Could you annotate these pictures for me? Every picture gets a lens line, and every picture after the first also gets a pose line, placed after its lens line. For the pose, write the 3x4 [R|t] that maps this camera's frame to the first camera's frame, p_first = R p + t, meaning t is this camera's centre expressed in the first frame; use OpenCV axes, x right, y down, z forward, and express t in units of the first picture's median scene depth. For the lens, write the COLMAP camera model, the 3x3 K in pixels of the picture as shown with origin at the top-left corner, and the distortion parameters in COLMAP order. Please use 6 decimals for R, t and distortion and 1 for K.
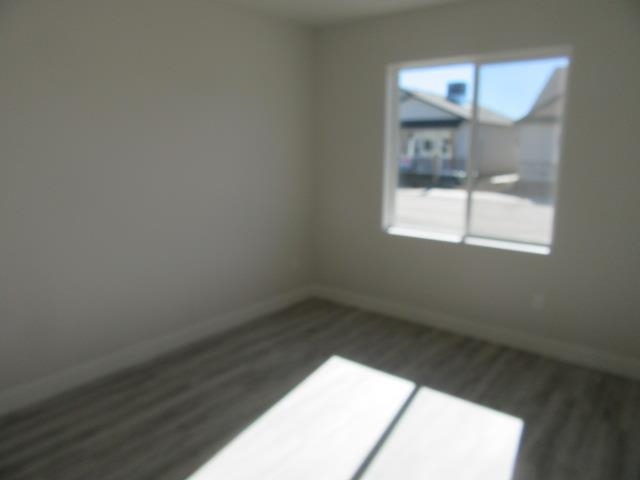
lens RADIAL K [[474.9, 0, 320.0], [0, 474.9, 240.0], [0, 0, 1]] dist [-0.007942, 0.005905]
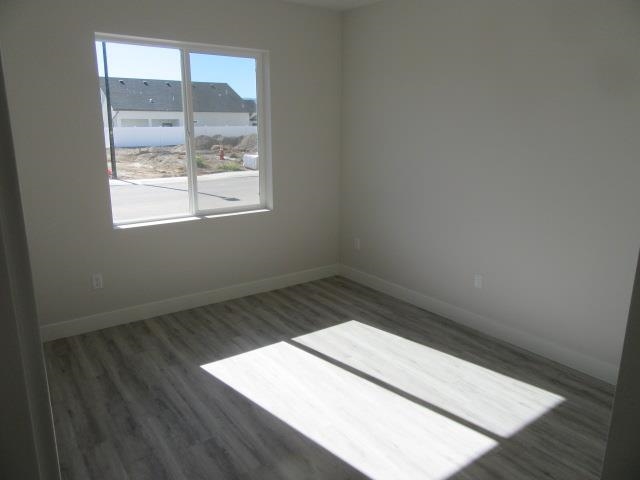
lens RADIAL K [[474.9, 0, 320.0], [0, 474.9, 240.0], [0, 0, 1]] dist [-0.007942, 0.005905]
pose [[0.234913, -0.238087, 0.942407, -0.762860], [0.176703, 0.963843, 0.199456, -0.139339], [-0.955820, 0.119672, 0.268490, 0.547710]]
